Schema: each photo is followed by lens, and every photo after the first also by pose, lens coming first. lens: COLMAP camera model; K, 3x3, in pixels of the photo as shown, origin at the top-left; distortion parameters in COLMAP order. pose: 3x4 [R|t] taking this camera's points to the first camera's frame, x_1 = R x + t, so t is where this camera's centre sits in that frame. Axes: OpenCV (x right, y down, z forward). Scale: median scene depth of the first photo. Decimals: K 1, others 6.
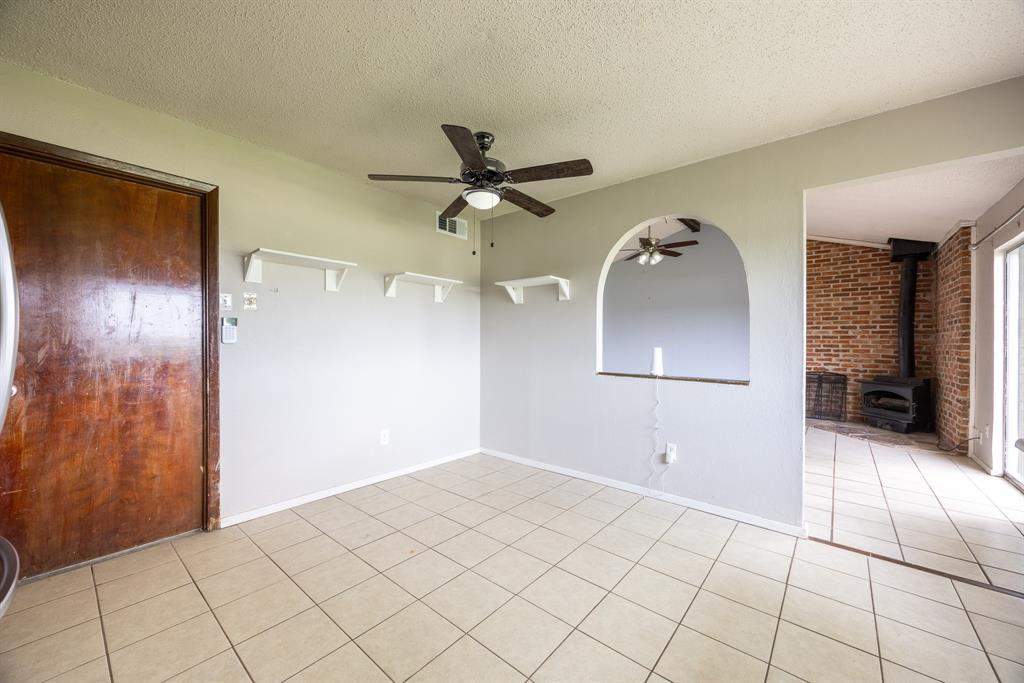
lens RADIAL K [[390.8, 0, 507.0], [0, 390.8, 344.8], [0, 0, 1]] dist [-0.003387, -0.000055]
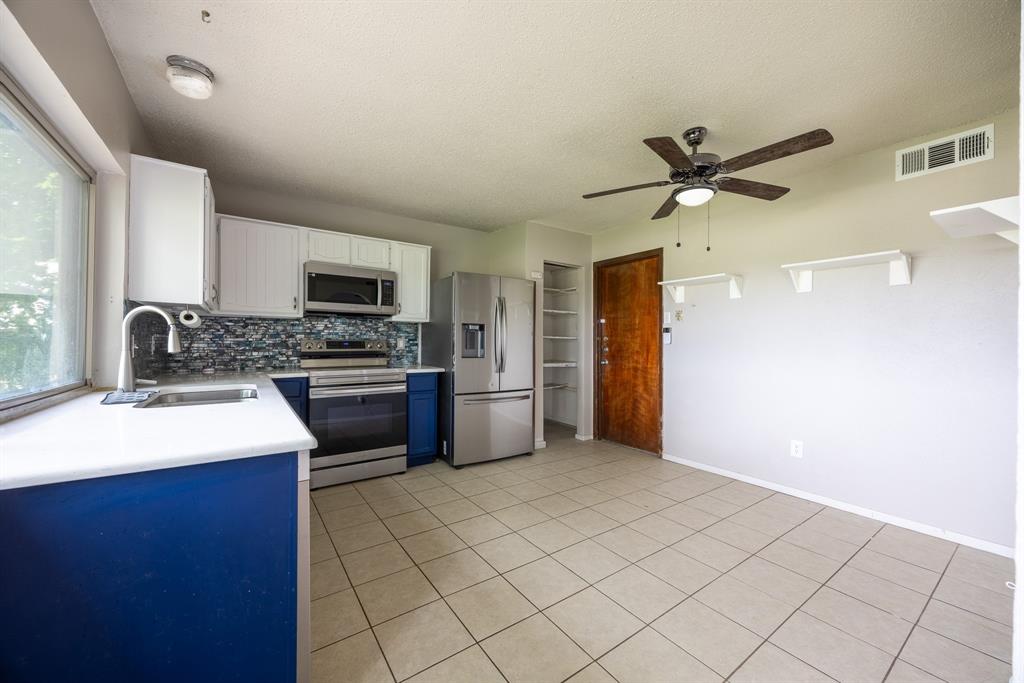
lens RADIAL K [[390.8, 0, 509.3], [0, 390.8, 342.6], [0, 0, 1]] dist [-0.003387, -0.000055]
pose [[-0.251733, -0.005814, -0.967779, 0.448838], [-0.015294, 0.999881, -0.002029, 0.002492], [0.967676, 0.014290, -0.251792, 0.358888]]
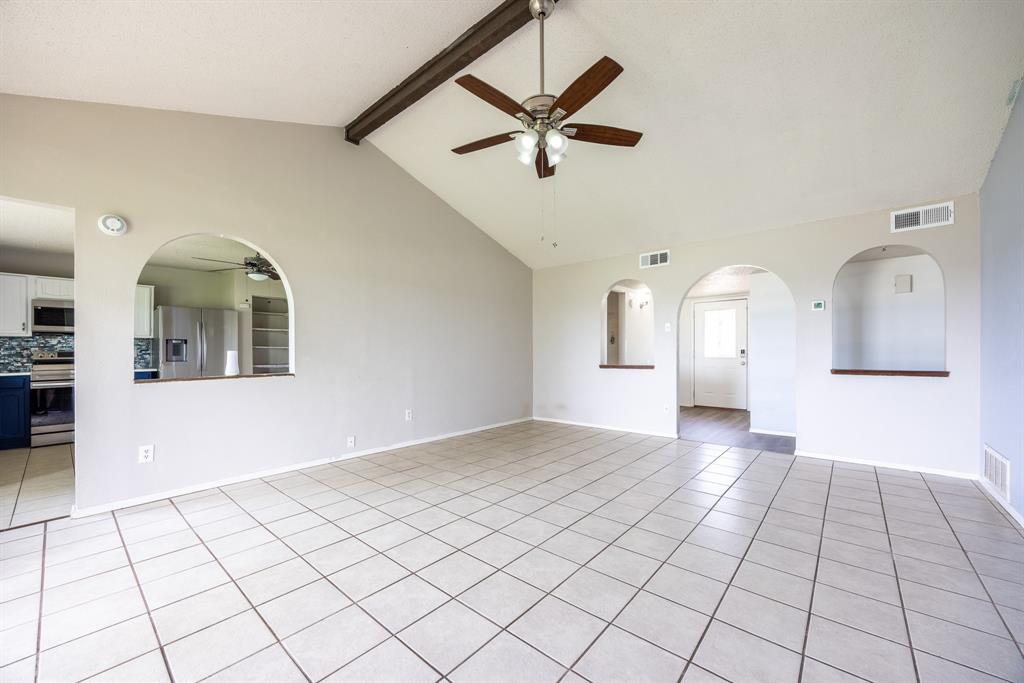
lens RADIAL K [[390.8, 0, 508.8], [0, 390.8, 353.3], [0, 0, 1]] dist [-0.003387, -0.000055]
pose [[-0.004381, -0.001335, -0.999990, 0.842834], [0.001550, 0.999998, -0.001341, 0.009350], [0.999989, -0.001556, -0.004379, 1.015938]]
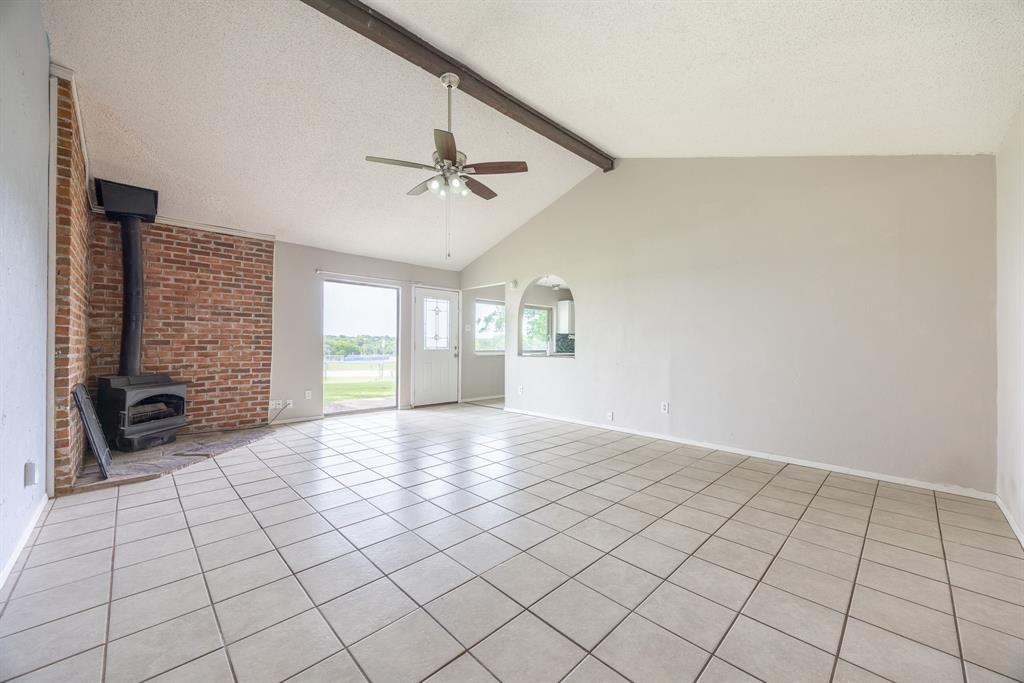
lens RADIAL K [[390.8, 0, 510.7], [0, 390.8, 344.3], [0, 0, 1]] dist [-0.003387, -0.000055]
pose [[-0.996178, -0.012868, 0.086394, 0.227706], [-0.012560, 0.999913, 0.004108, 0.009768], [-0.086439, 0.003007, -0.996253, 1.656342]]
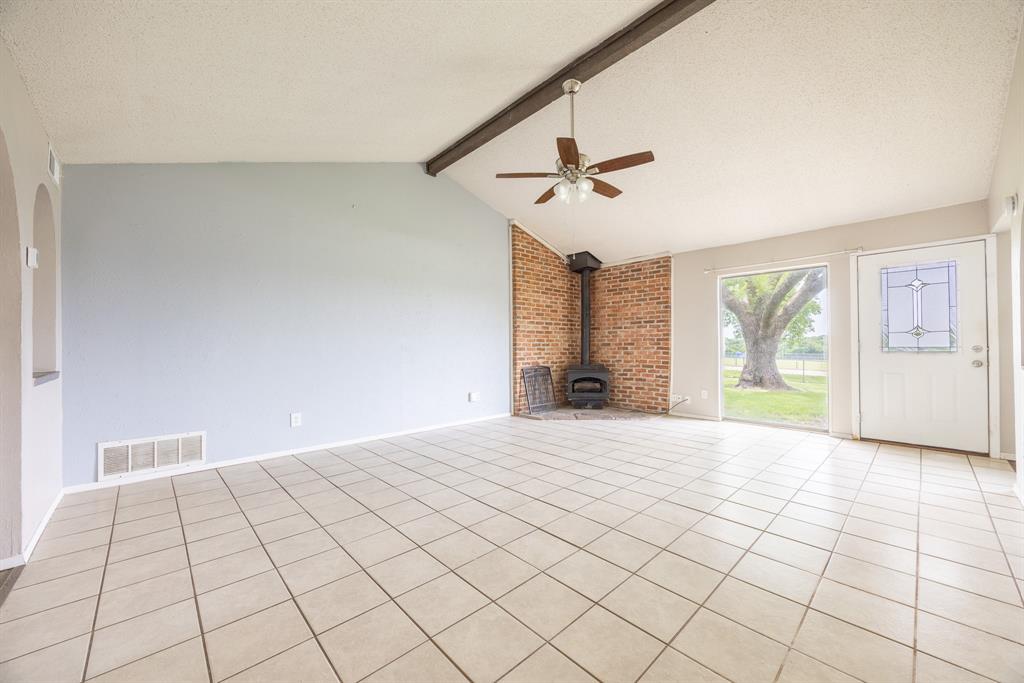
lens RADIAL K [[390.8, 0, 507.8], [0, 390.8, 345.4], [0, 0, 1]] dist [-0.003387, -0.000055]
pose [[0.108345, -0.007351, 0.994086, -0.254885], [0.011640, 0.999913, 0.006125, 0.009621], [-0.994045, 0.010907, 0.108421, 1.091202]]
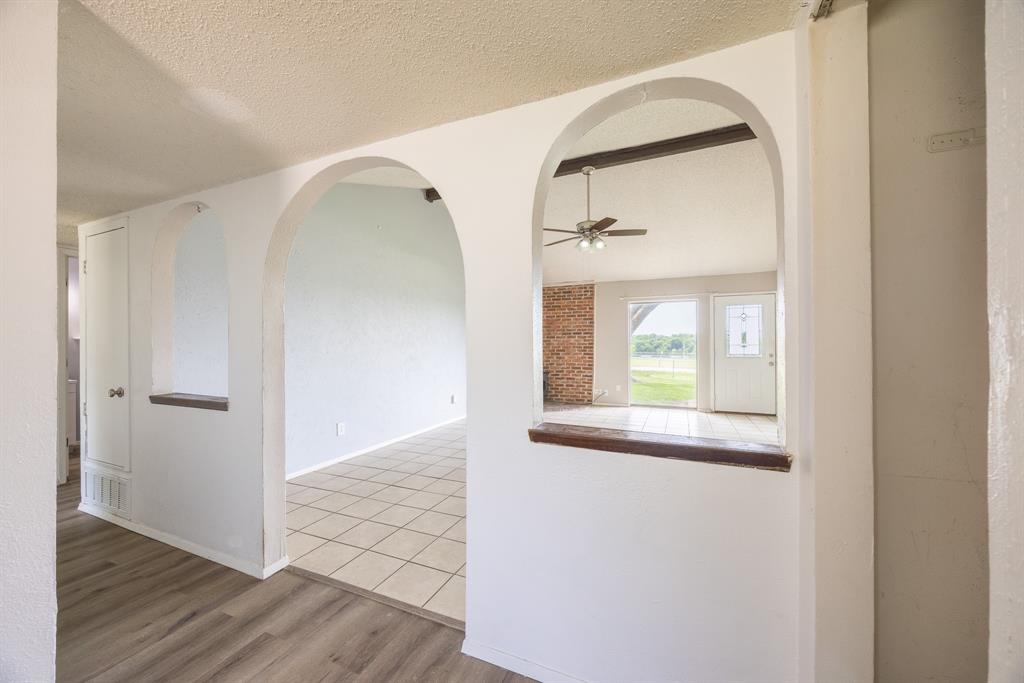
lens RADIAL K [[390.8, 0, 509.6], [0, 390.8, 346.7], [0, 0, 1]] dist [-0.003387, -0.000055]
pose [[-0.293845, -0.013812, 0.955753, -0.402577], [0.006972, 0.999838, 0.016593, -0.023611], [-0.955828, 0.011539, -0.293701, 1.479311]]
